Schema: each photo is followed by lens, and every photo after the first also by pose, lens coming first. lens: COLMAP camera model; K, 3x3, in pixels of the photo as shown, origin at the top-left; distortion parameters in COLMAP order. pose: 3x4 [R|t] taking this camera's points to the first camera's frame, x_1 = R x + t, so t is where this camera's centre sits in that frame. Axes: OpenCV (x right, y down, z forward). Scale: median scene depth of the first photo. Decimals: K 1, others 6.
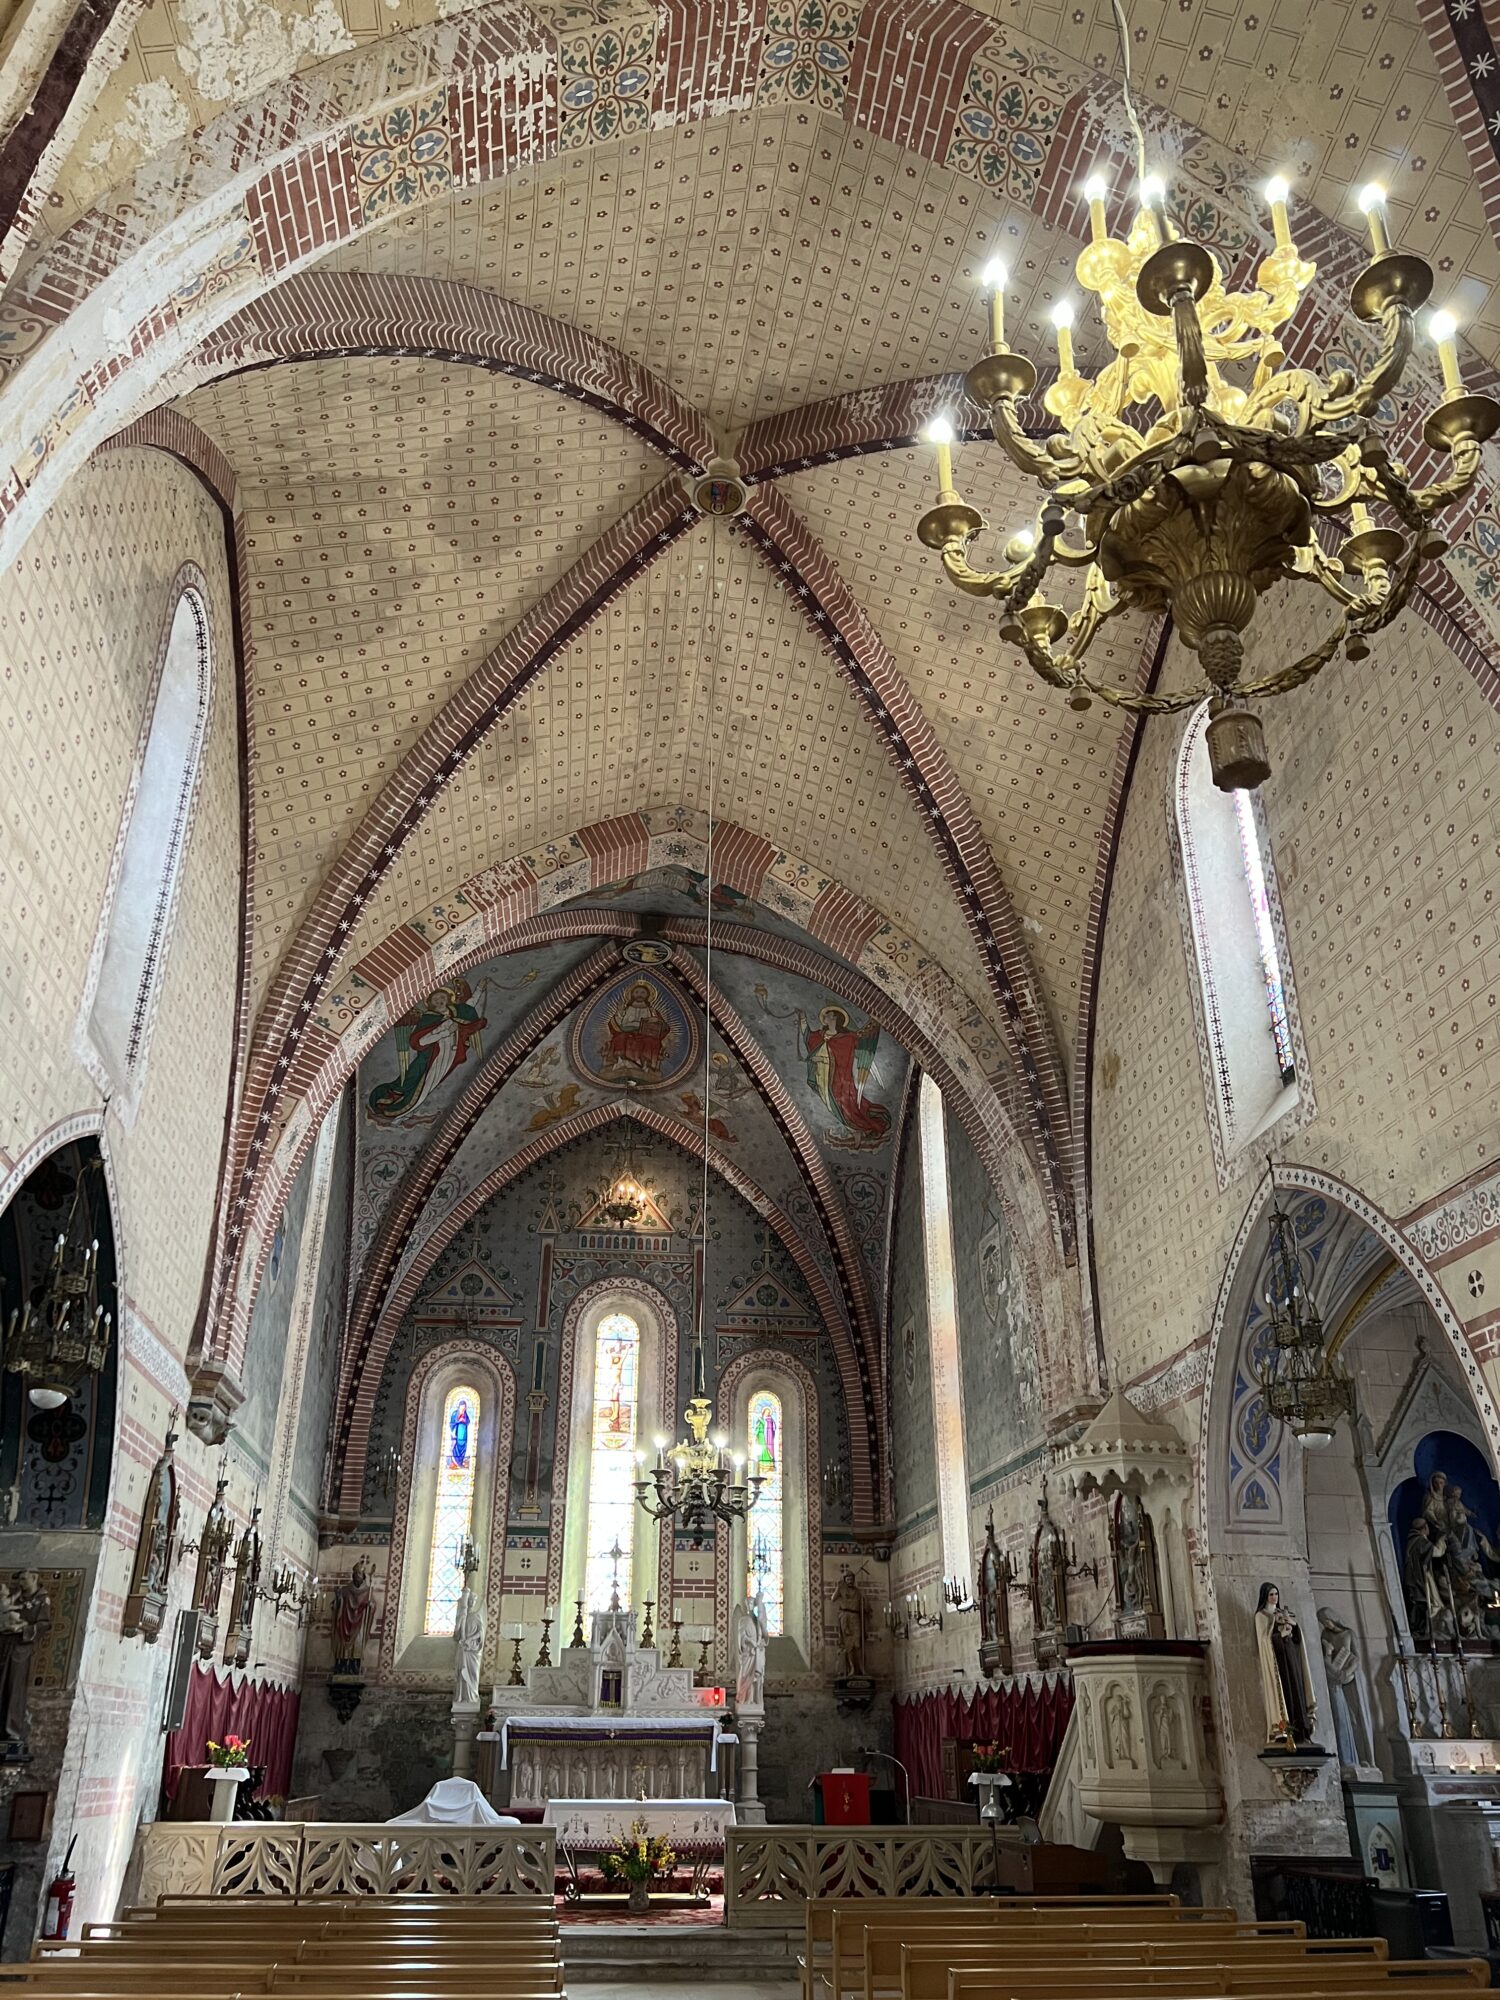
lens RADIAL K [[1513.1, 0, 753.3], [0, 1513.1, 1006.1], [0, 0, 1]] dist [0.031487, -0.043035]
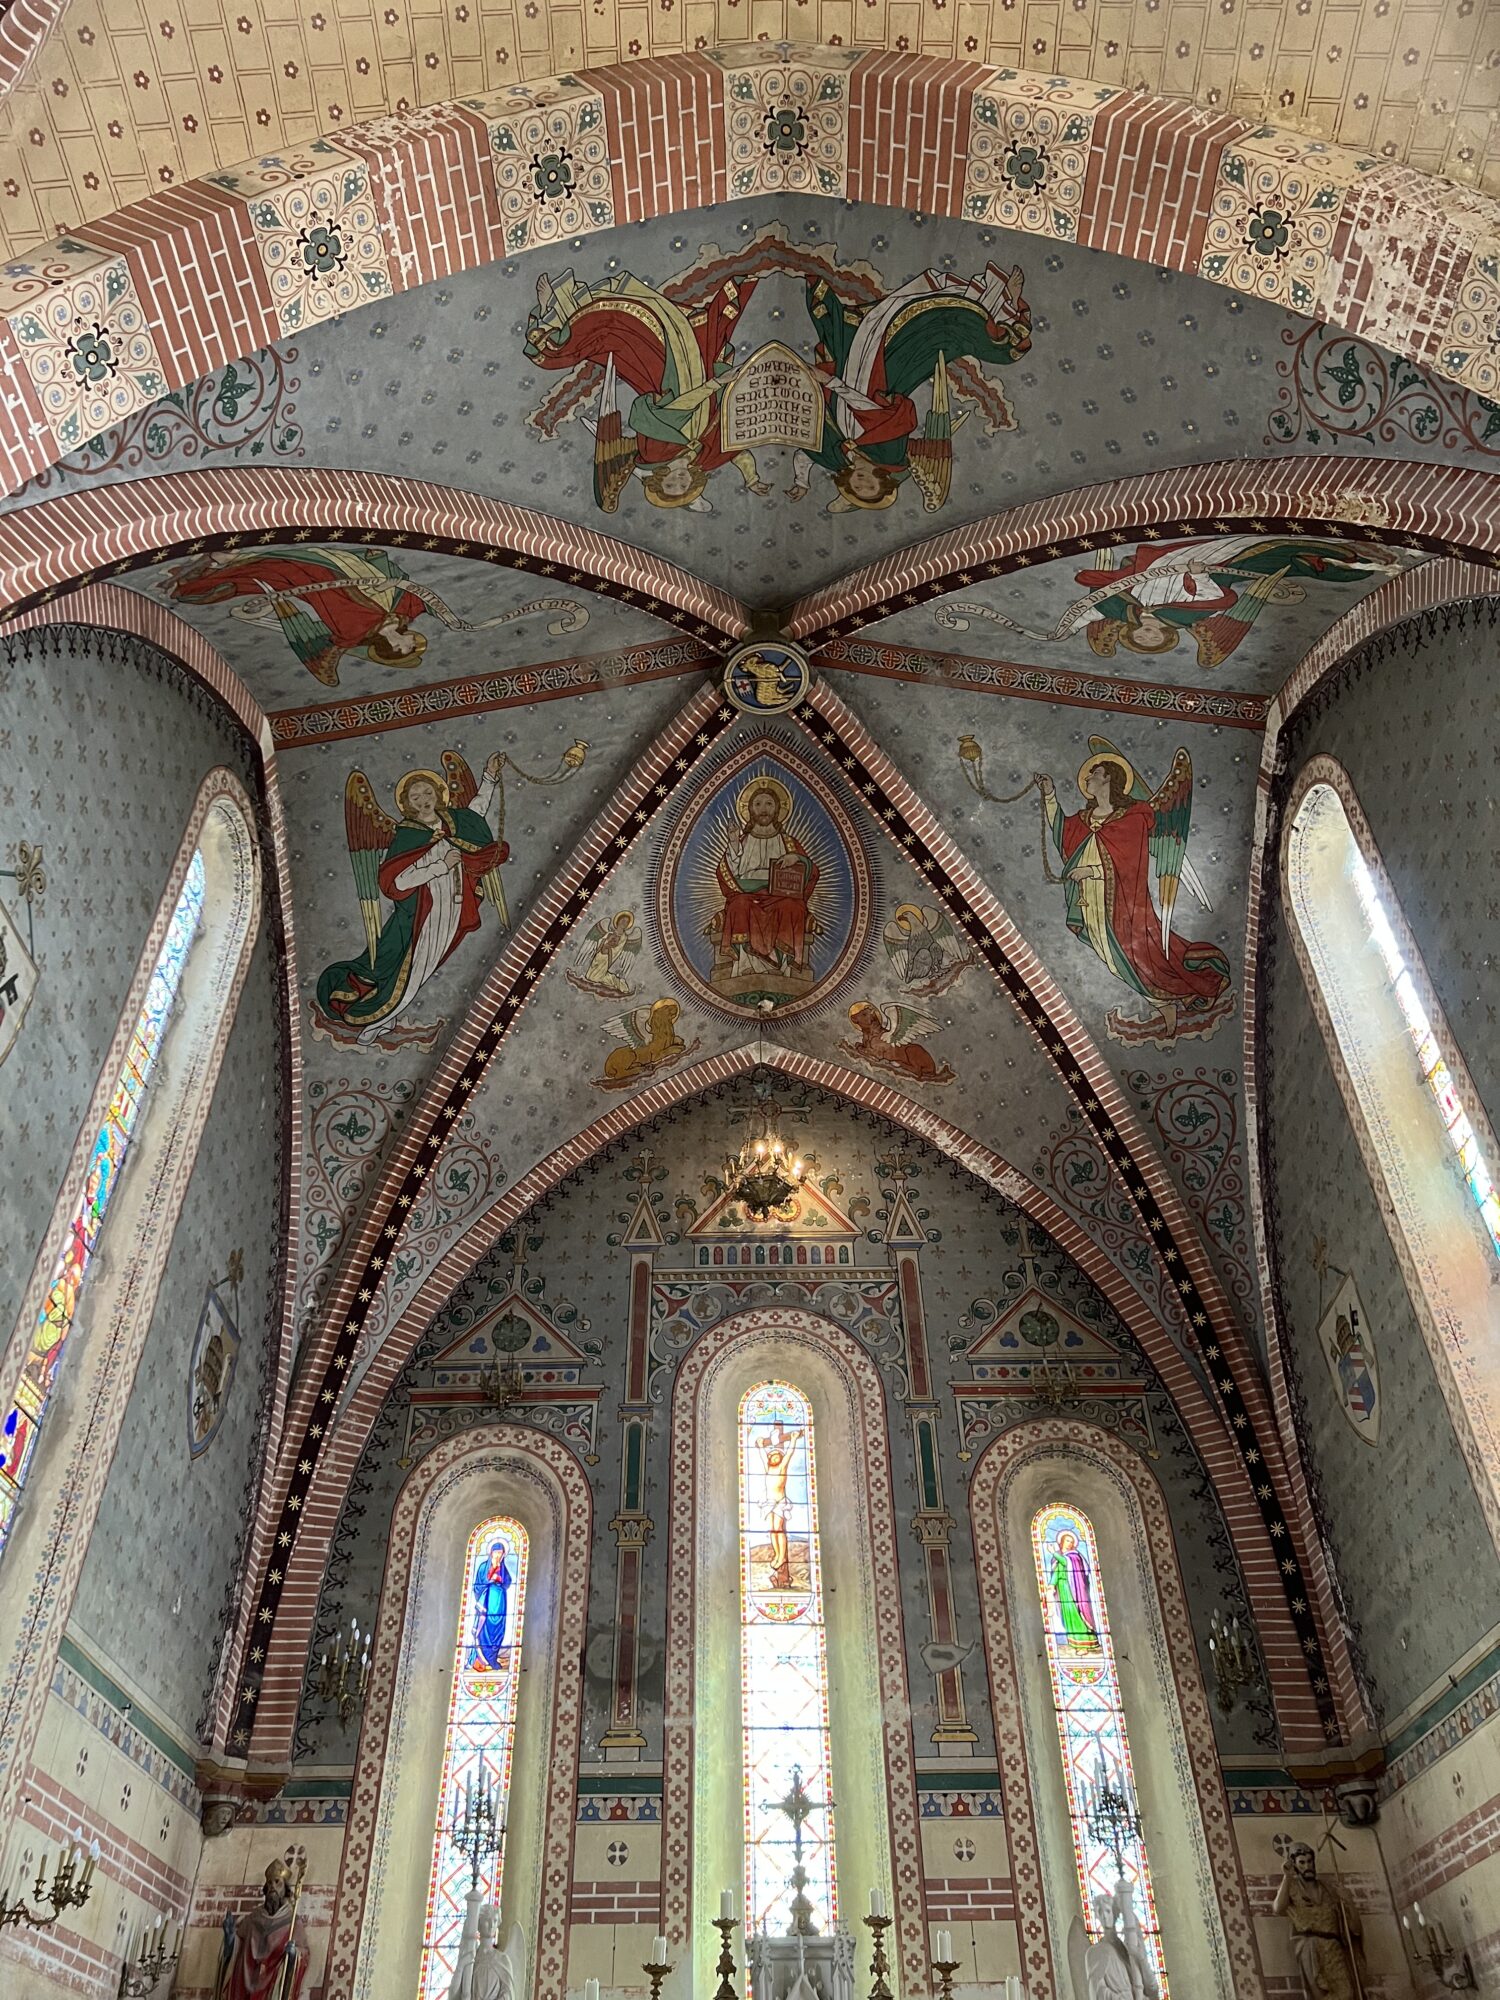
lens RADIAL K [[1513.1, 0, 735.4], [0, 1513.1, 993.8], [0, 0, 1]] dist [0.031487, -0.043035]
pose [[0.989860, -0.099912, -0.100973, -0.034273], [0.071778, 0.965214, -0.251417, 0.218213], [0.122580, 0.241620, 0.962597, 0.452255]]
